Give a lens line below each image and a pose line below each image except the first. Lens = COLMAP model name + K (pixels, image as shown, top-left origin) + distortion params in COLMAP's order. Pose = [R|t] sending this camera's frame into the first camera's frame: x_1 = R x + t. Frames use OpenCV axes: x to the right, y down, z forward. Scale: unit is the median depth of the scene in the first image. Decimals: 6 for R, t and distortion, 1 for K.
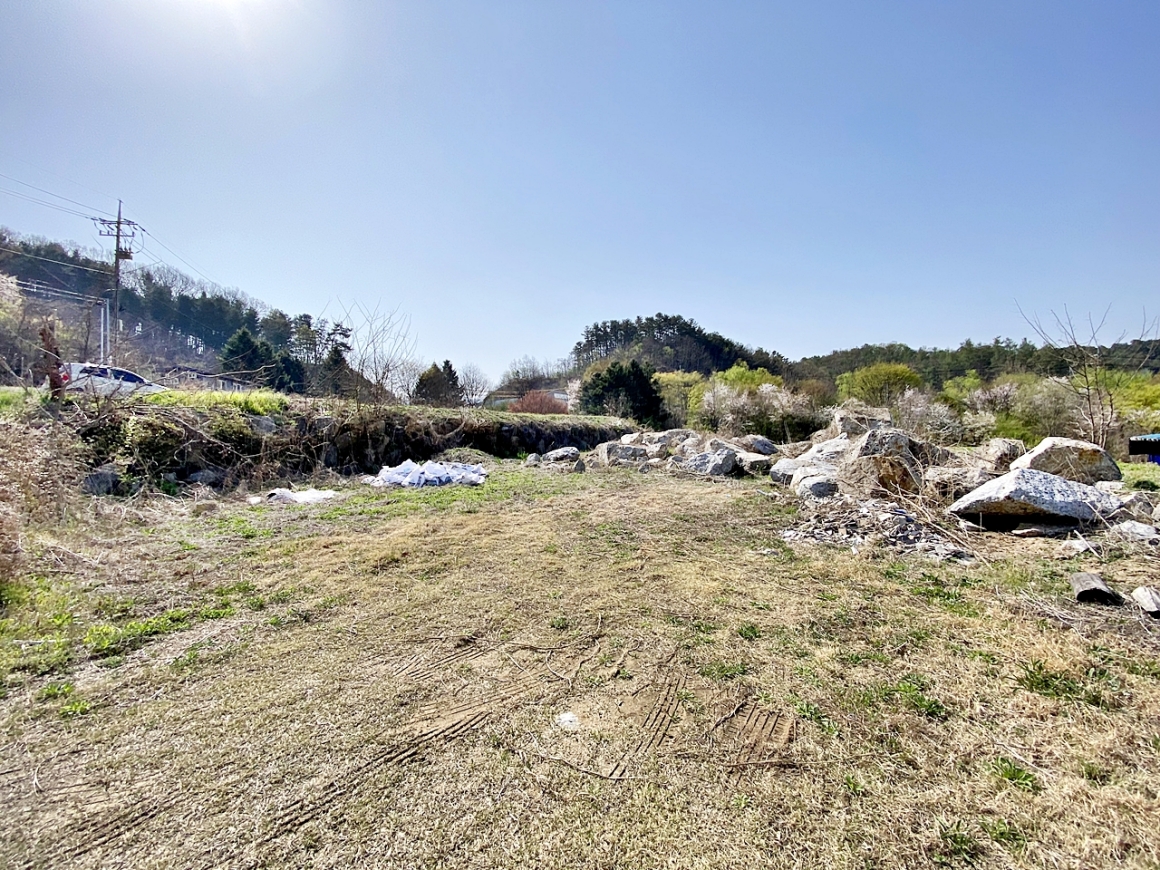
lens RADIAL K [[469.2, 0, 586.7], [0, 469.2, 440.1], [0, 0, 1]] dist [0.014347, -0.016920]
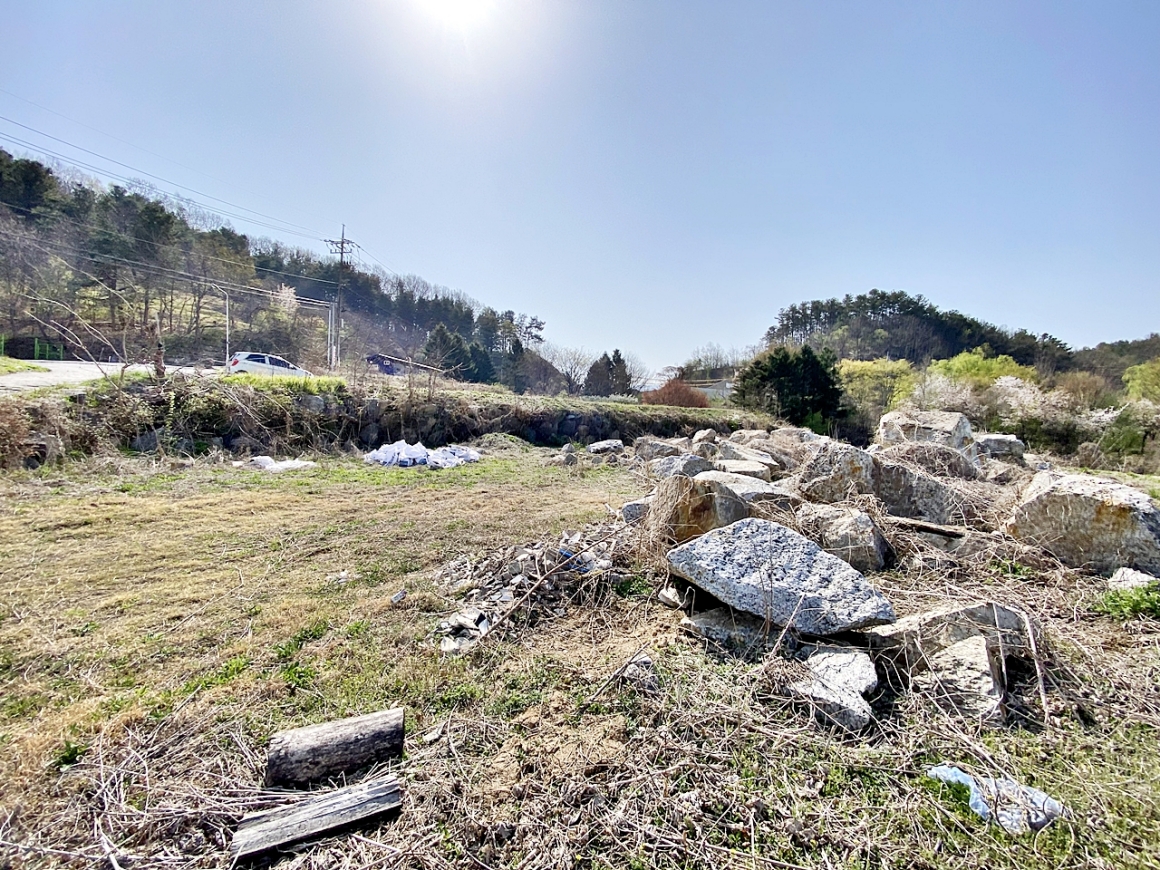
lens RADIAL K [[465.3, 0, 580.4], [0, 465.3, 465.5], [0, 0, 1]] dist [-0.008981, -0.003835]
pose [[0.911501, 0.087068, -0.401977, 0.058963], [-0.055869, 0.994488, 0.088721, -0.002550], [0.407486, -0.058412, 0.911342, 0.025326]]
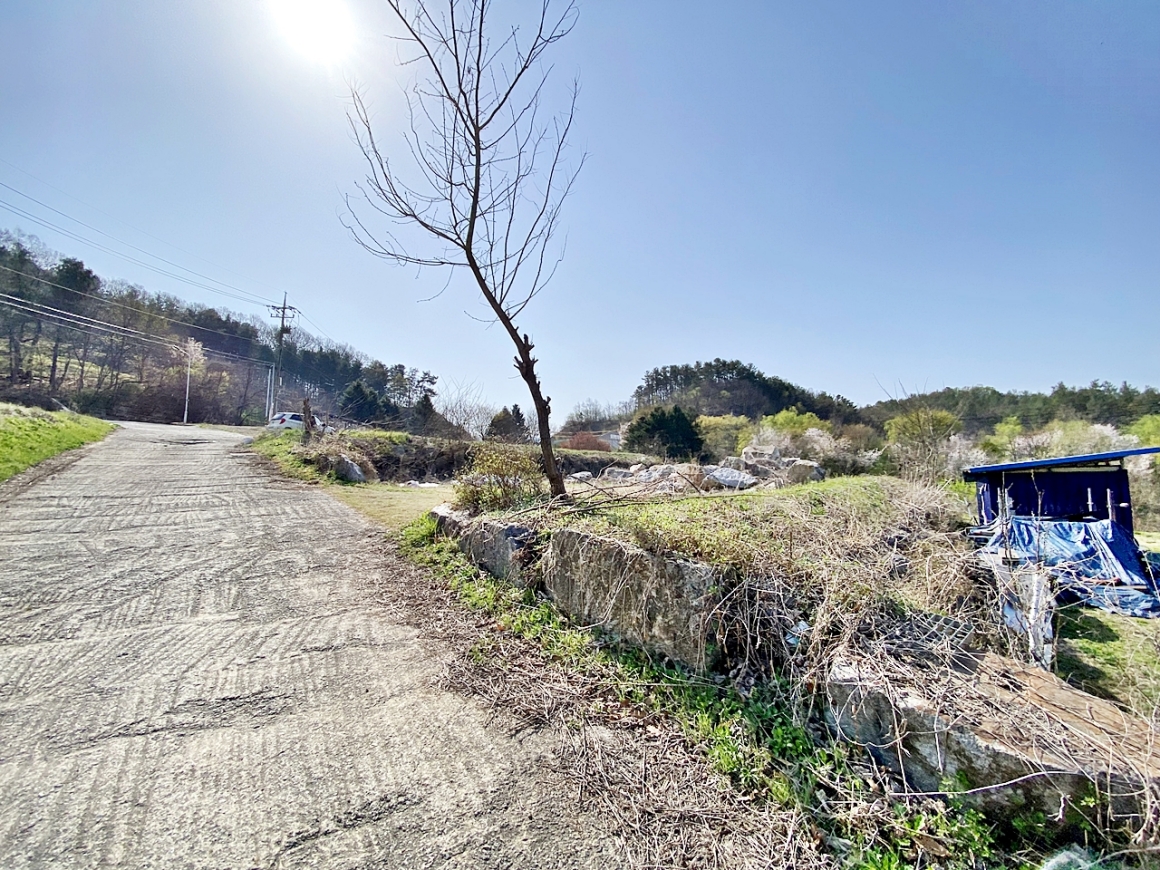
lens RADIAL K [[469.2, 0, 583.4], [0, 469.2, 461.6], [0, 0, 1]] dist [0.014347, -0.016920]
pose [[0.988693, 0.020382, -0.148563, 0.035882], [-0.026628, 0.998838, -0.040176, 0.008766], [0.147571, 0.043678, 0.988087, -0.088598]]
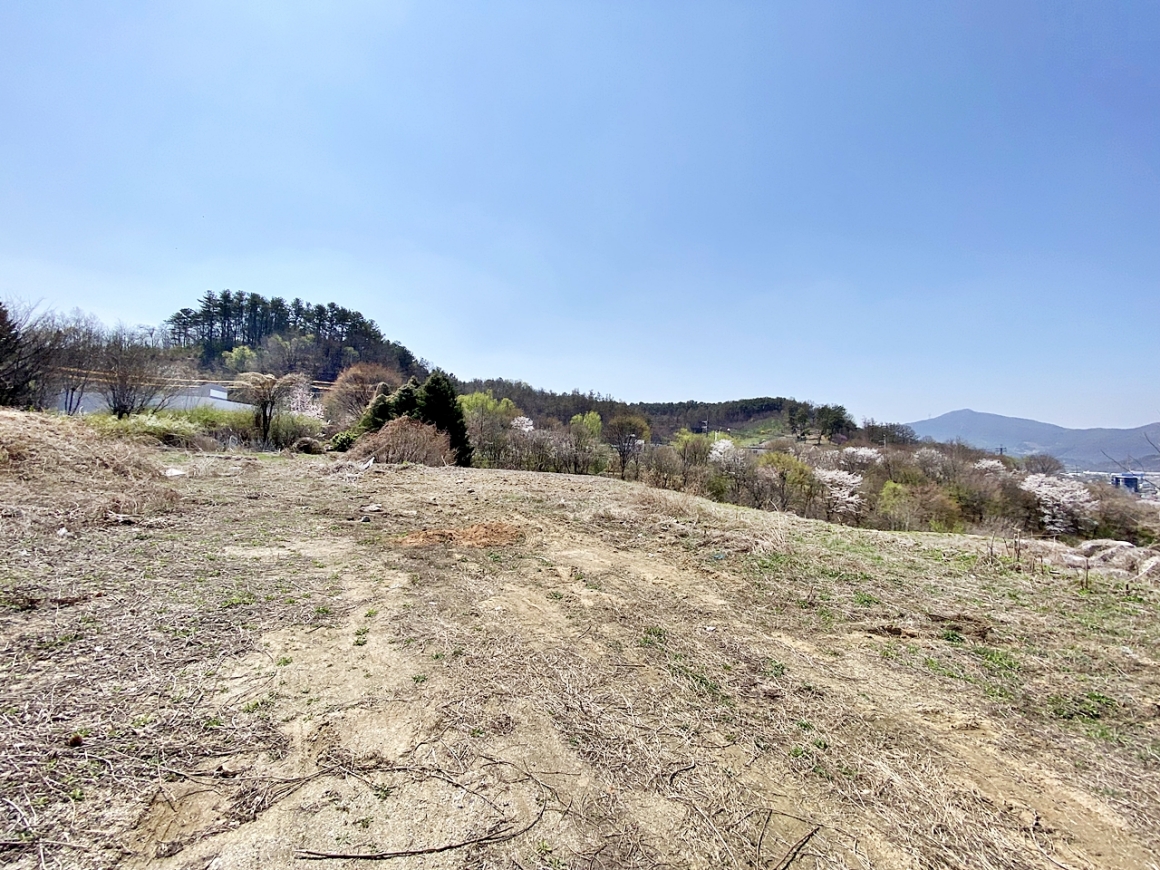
lens RADIAL K [[469.2, 0, 586.7], [0, 469.2, 435.8], [0, 0, 1]] dist [0.014347, -0.016920]
pose [[0.685562, 0.073767, 0.724267, -0.202528], [-0.048867, 0.997272, -0.055317, -0.027800], [-0.726372, 0.002530, 0.687297, 0.197551]]
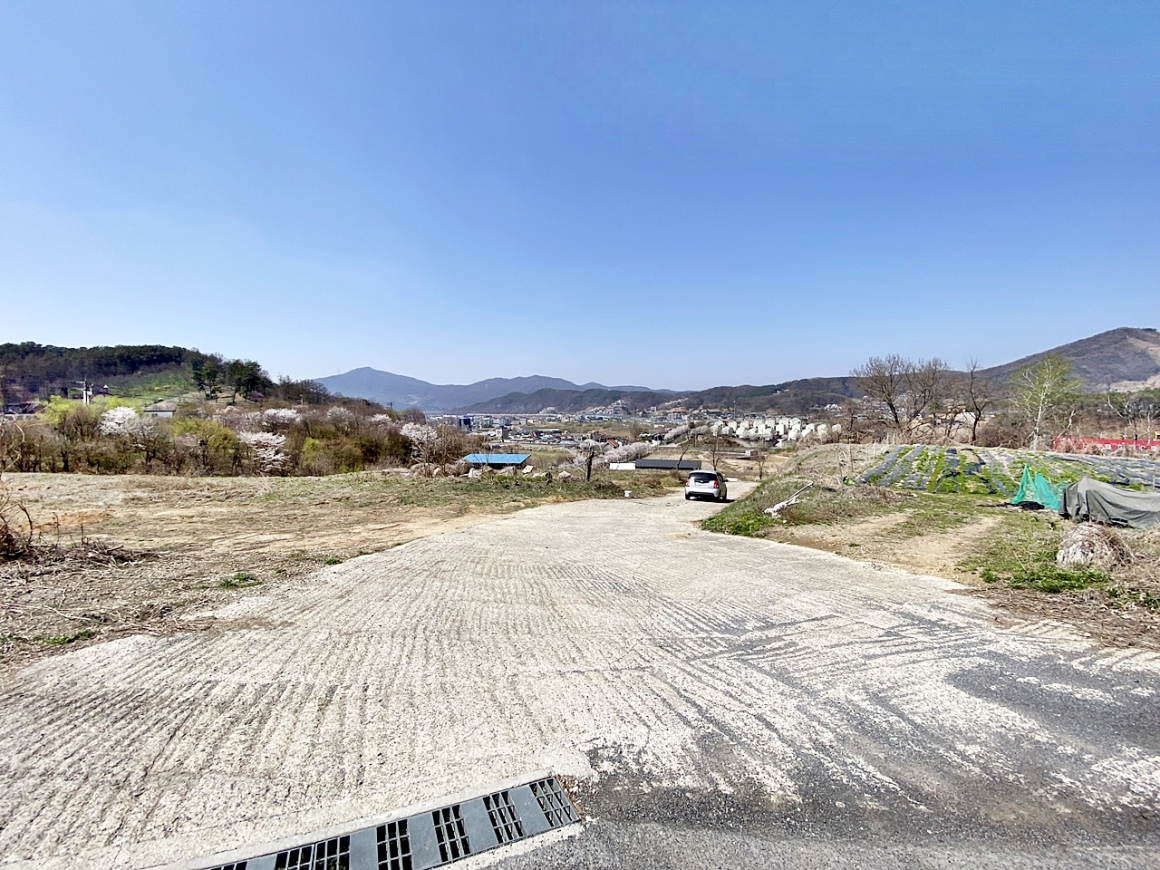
lens RADIAL K [[469.2, 0, 574.2], [0, 469.2, 429.8], [0, 0, 1]] dist [0.014347, -0.016920]
pose [[-0.324856, -0.006332, 0.945742, -0.329499], [0.028708, 0.999451, 0.016553, -0.037235], [-0.945328, 0.032528, -0.324495, 0.176546]]
